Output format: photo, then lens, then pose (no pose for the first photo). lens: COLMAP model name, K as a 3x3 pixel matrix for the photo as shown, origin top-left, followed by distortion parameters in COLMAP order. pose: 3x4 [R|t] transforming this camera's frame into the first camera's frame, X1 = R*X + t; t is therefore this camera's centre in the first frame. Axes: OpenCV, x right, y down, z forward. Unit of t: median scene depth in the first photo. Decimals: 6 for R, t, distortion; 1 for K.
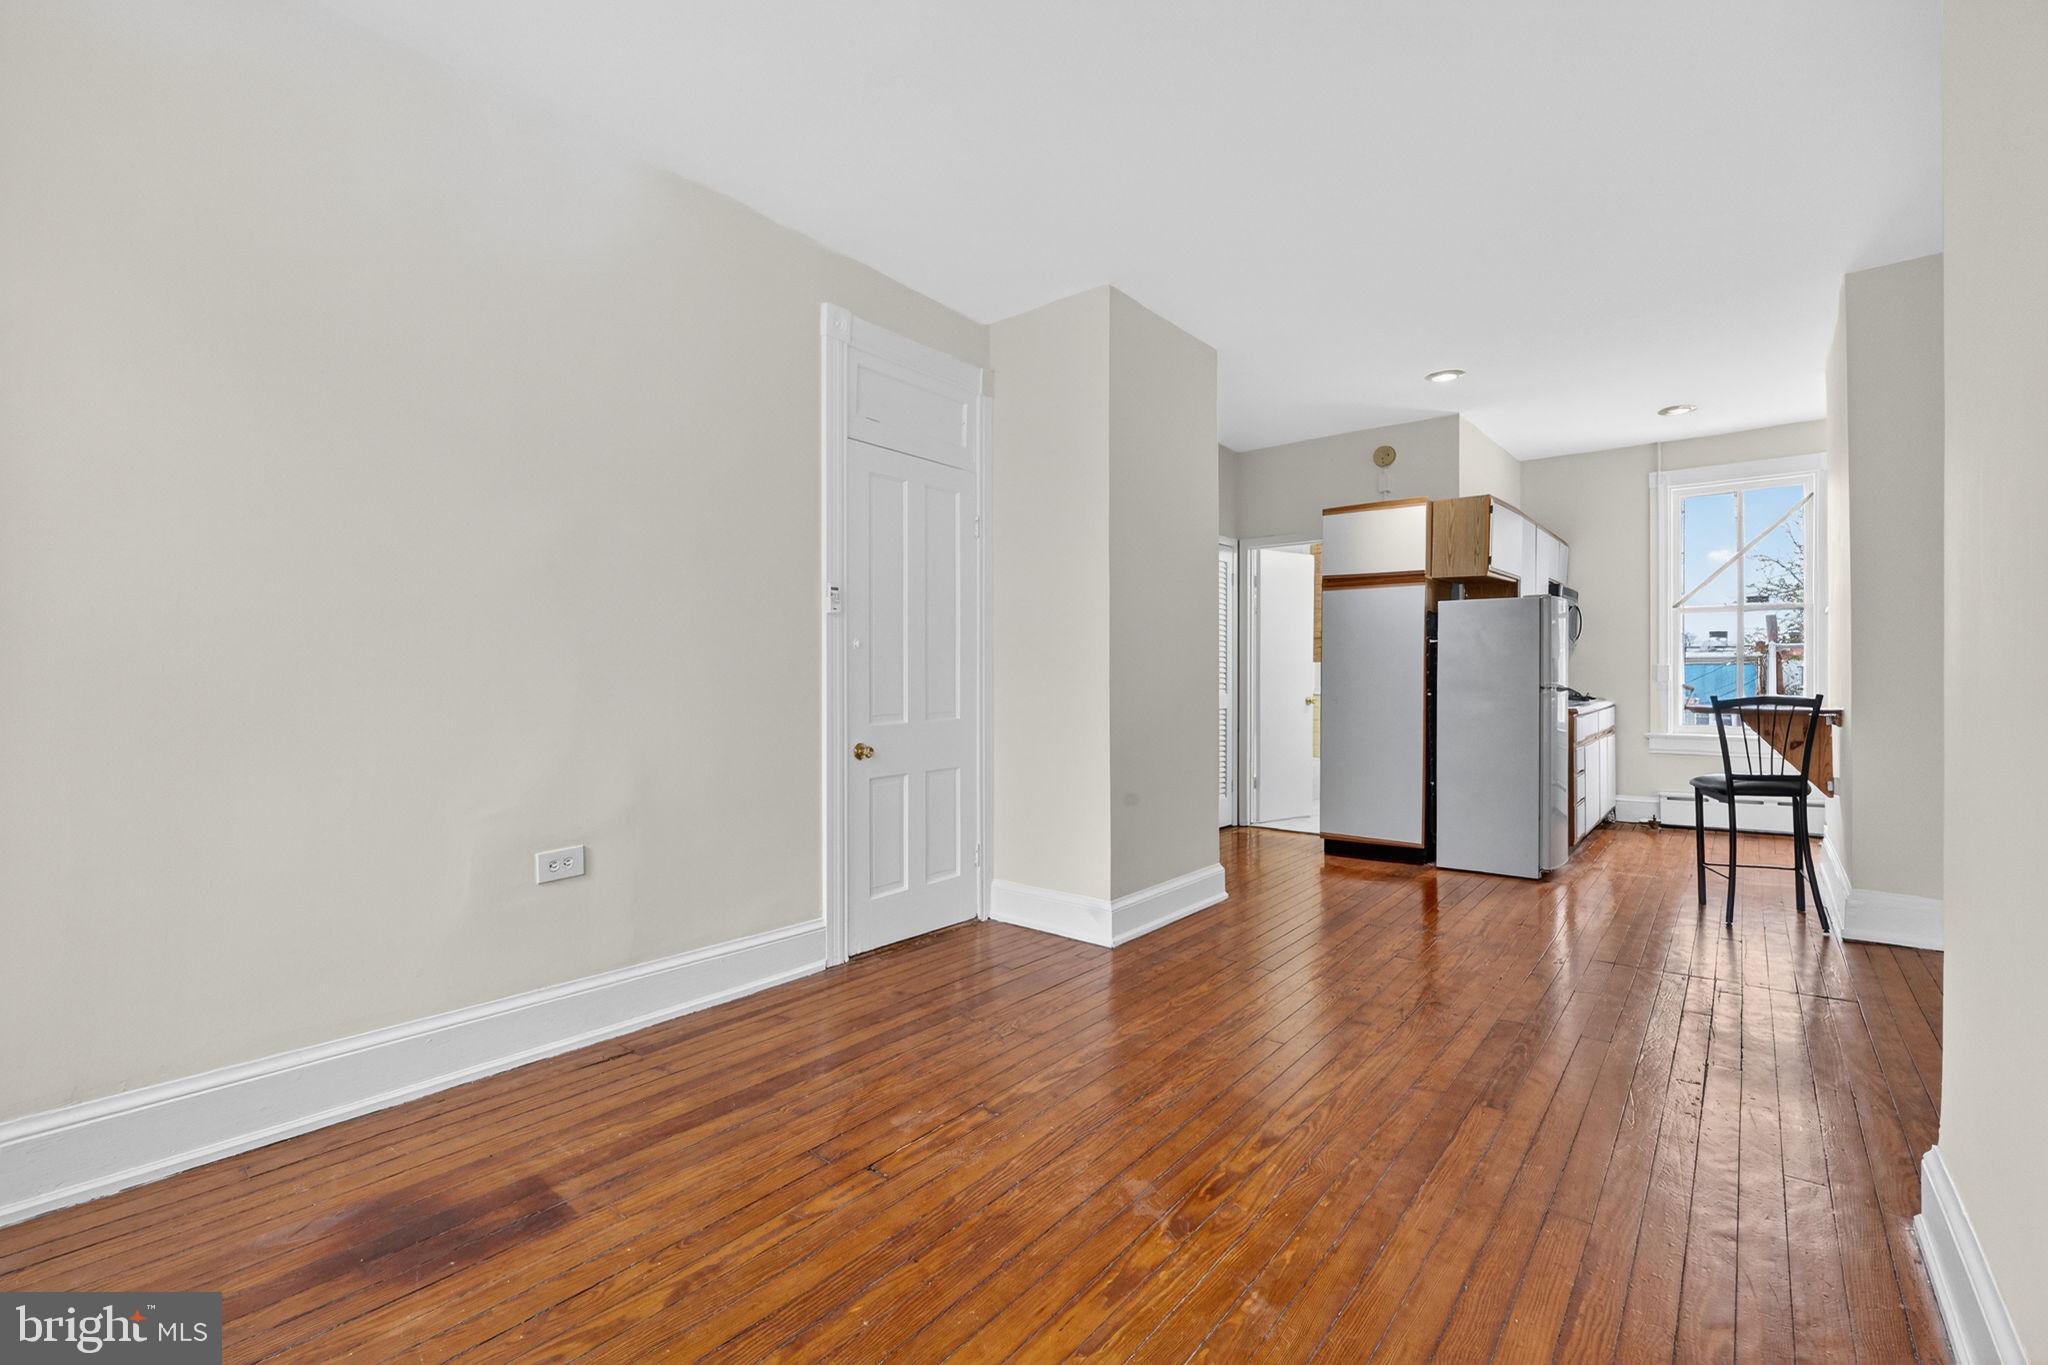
lens RADIAL K [[886.6, 0, 1032.7], [0, 886.6, 678.0], [0, 0, 1]] dist [-0.002425, -0.000129]
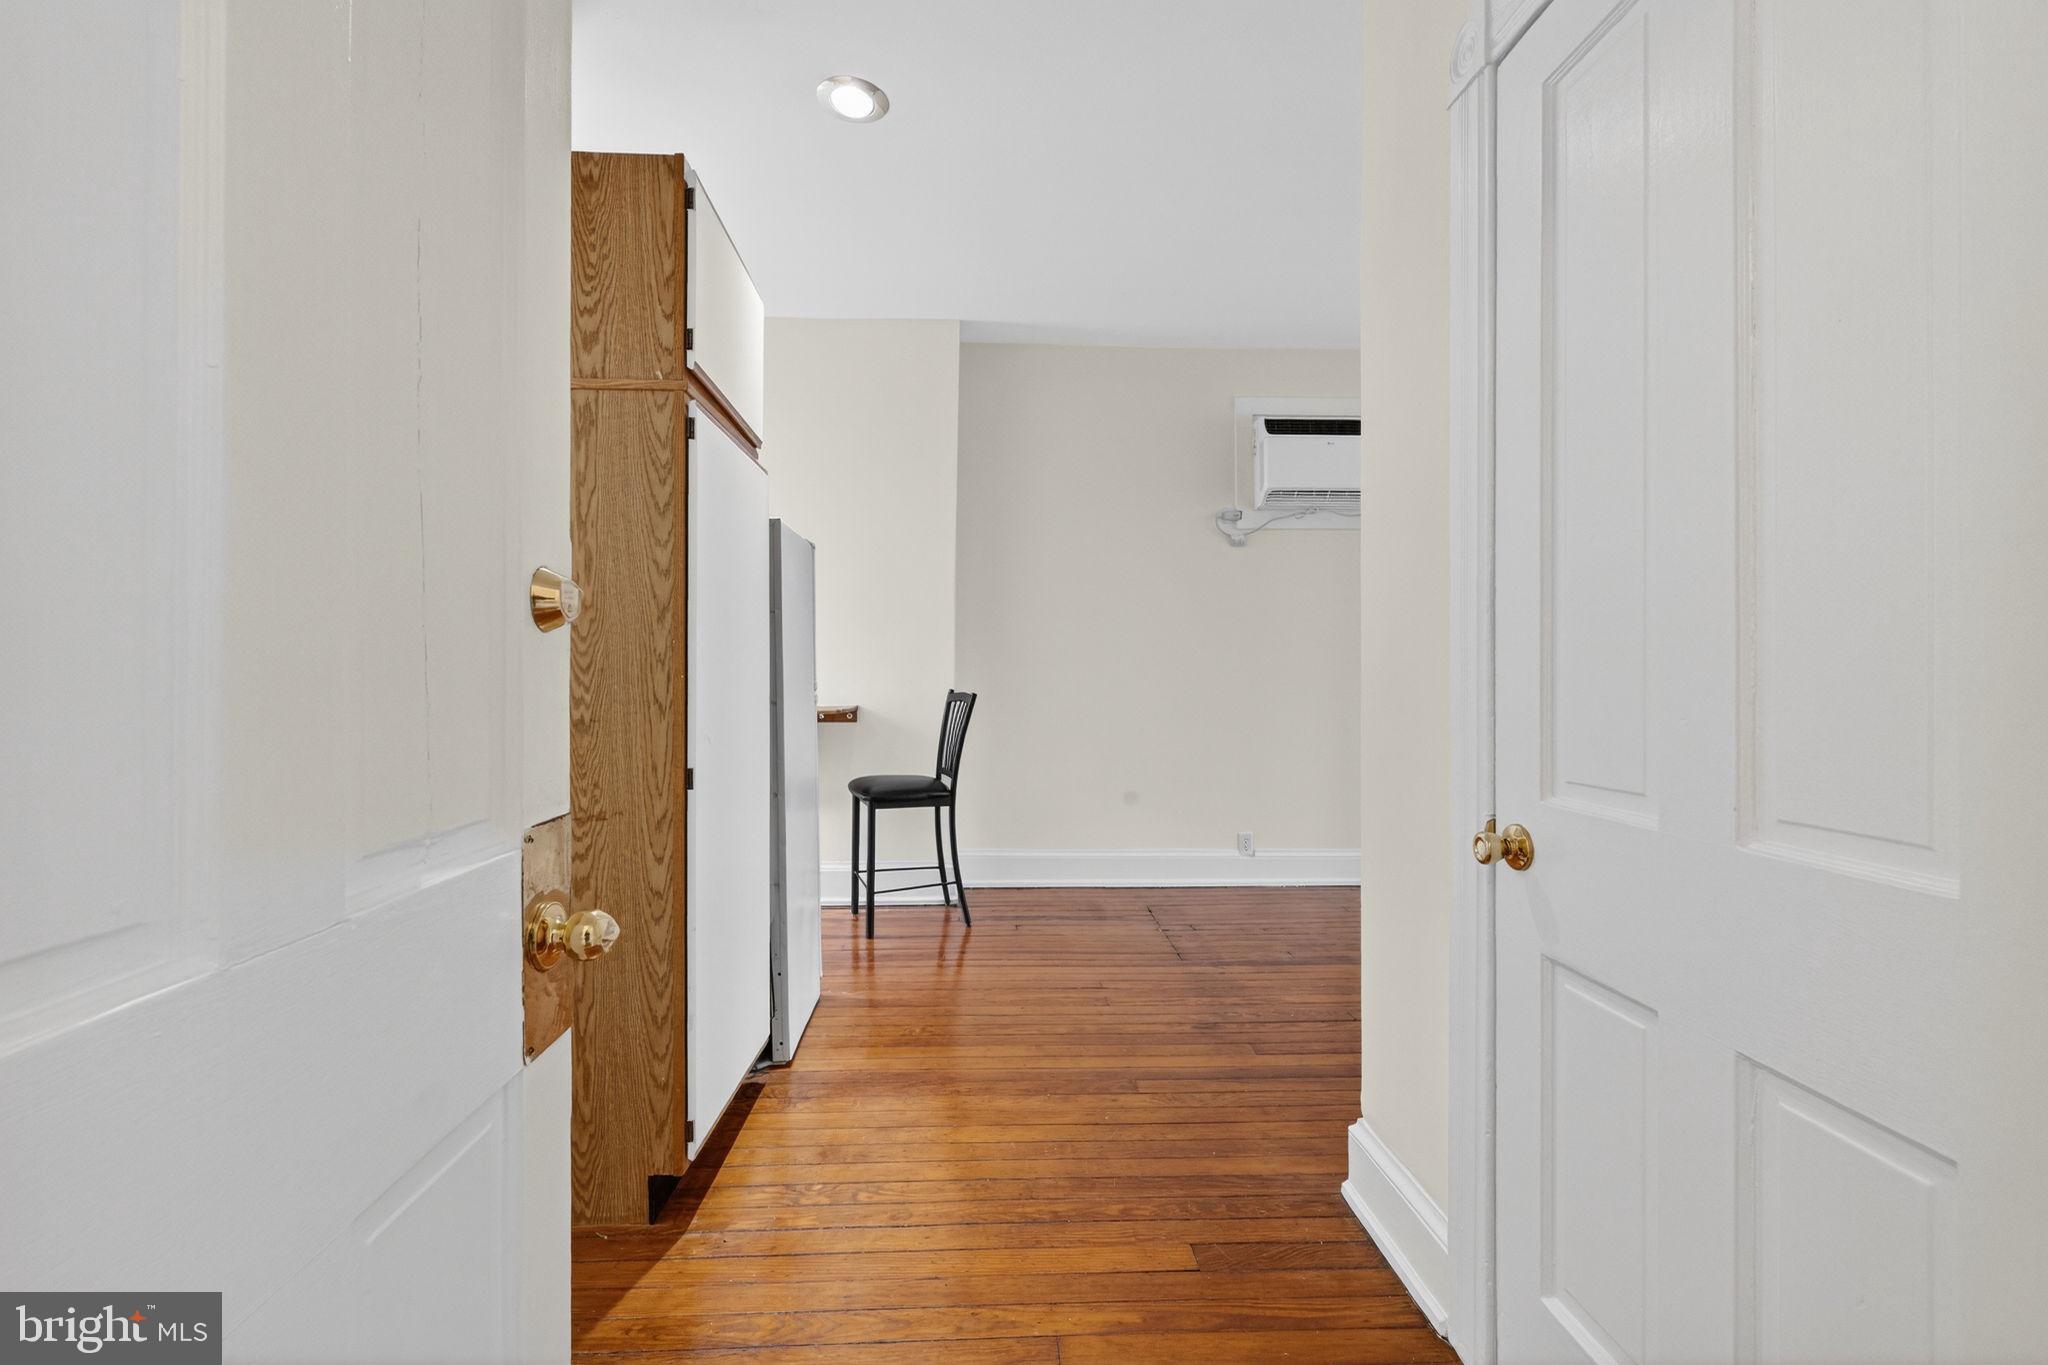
lens RADIAL K [[910.0, 0, 1025.1], [0, 910.0, 678.7], [0, 0, 1]] dist [-0.002355, -0.000231]
pose [[-0.663041, 0.002123, 0.748580, -0.009847], [-0.002768, 0.999982, -0.005287, 0.008627], [-0.748578, -0.005577, -0.663023, 1.214299]]
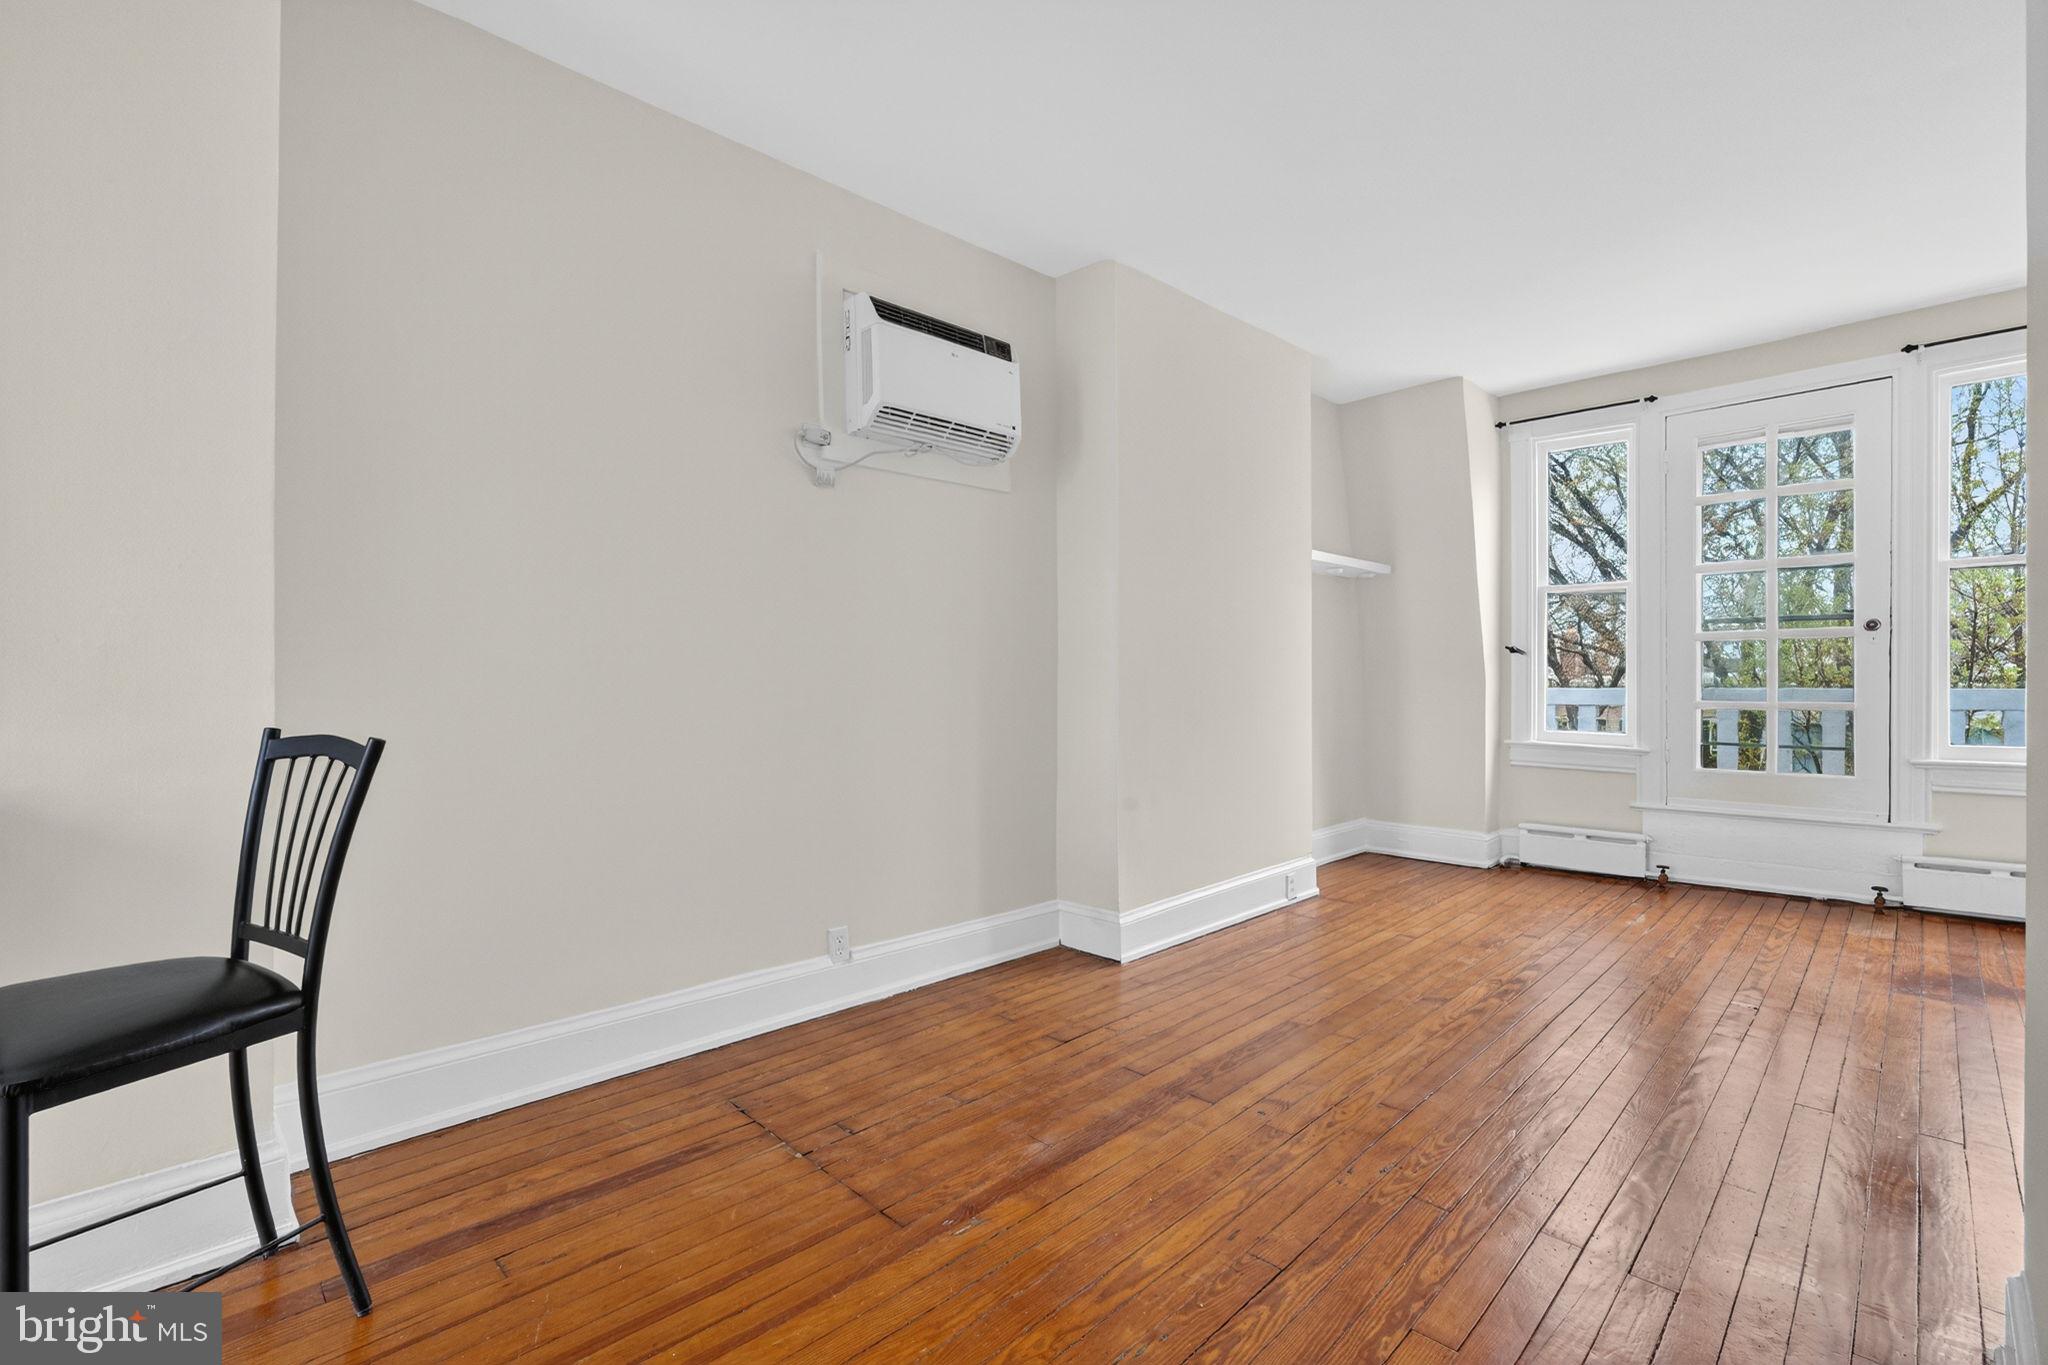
lens RADIAL K [[903.3, 0, 1027.3], [0, 903.3, 687.6], [0, 0, 1]] dist [-0.003939, -0.000229]
pose [[-0.994328, 0.007042, 0.106128, 0.337029], [0.007663, 0.999956, 0.005450, -0.000830], [-0.106085, 0.006232, -0.994338, 1.022042]]
